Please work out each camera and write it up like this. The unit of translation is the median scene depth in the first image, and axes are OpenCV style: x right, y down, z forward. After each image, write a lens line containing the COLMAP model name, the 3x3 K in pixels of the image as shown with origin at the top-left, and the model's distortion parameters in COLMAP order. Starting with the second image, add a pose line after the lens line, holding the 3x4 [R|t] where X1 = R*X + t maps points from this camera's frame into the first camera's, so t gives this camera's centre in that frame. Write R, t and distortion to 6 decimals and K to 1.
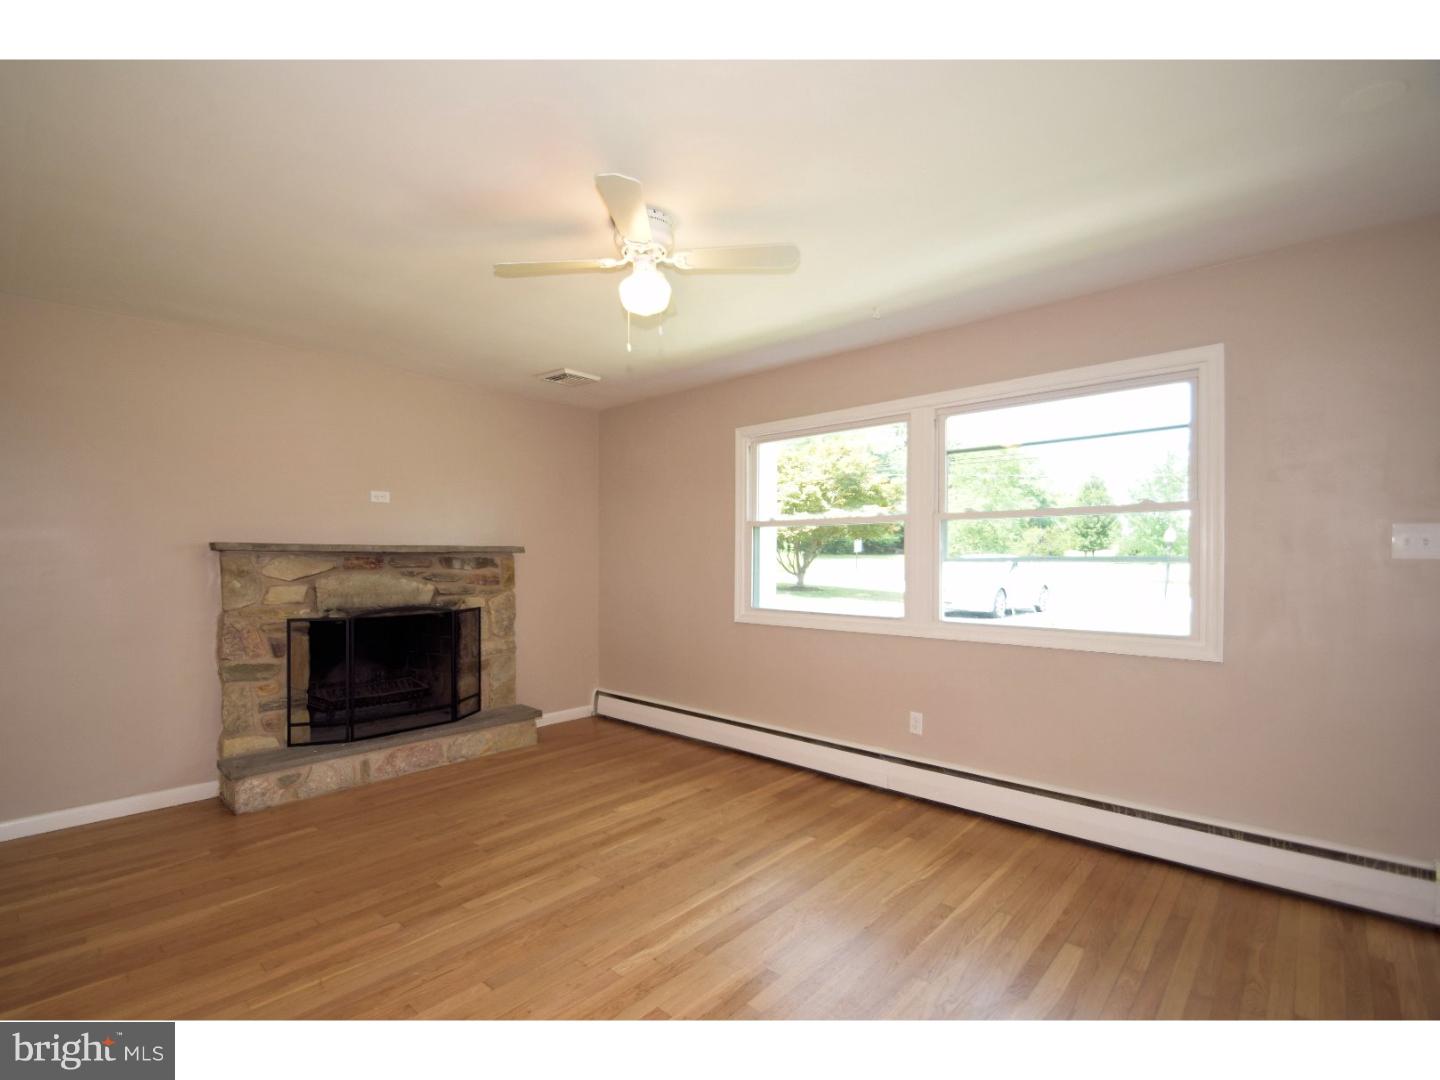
lens RADIAL K [[653.4, 0, 715.7], [0, 653.4, 549.9], [0, 0, 1]] dist [-0.000404, -0.000187]
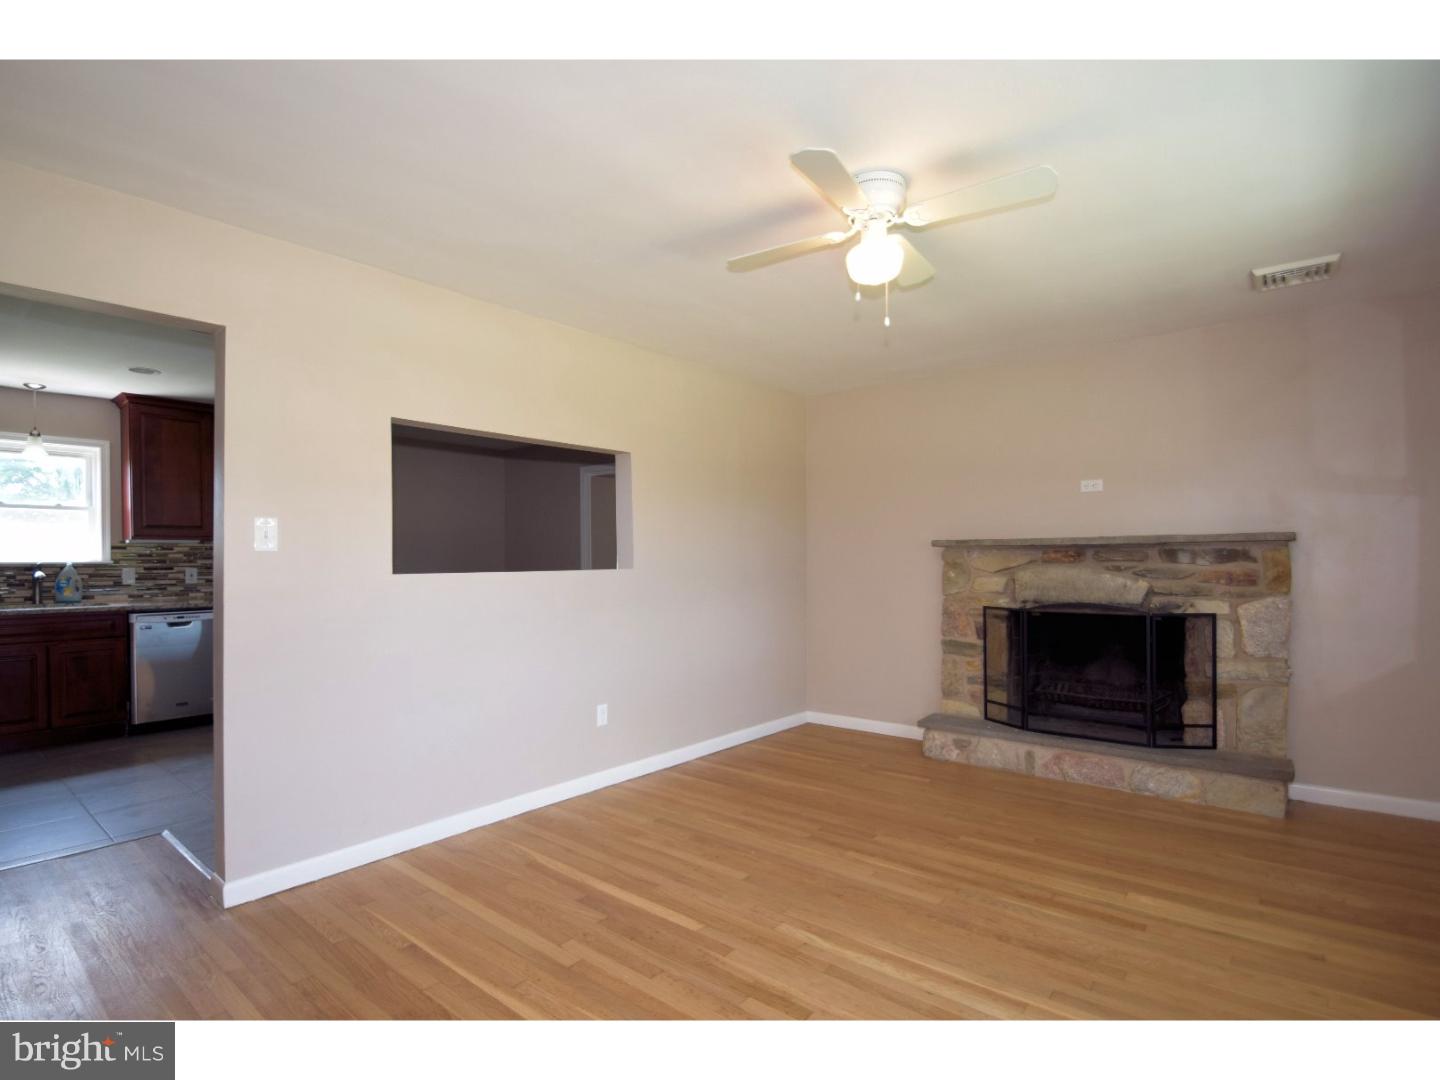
lens RADIAL K [[757.7, 0, 716.7], [0, 757.7, 562.4], [0, 0, 1]] dist [-0.000019, -0.023460]
pose [[0.034586, 0.000380, -0.999402, 0.594628], [0.017566, 0.999845, 0.000988, 0.019828], [0.999247, -0.017589, 0.034574, 0.464924]]
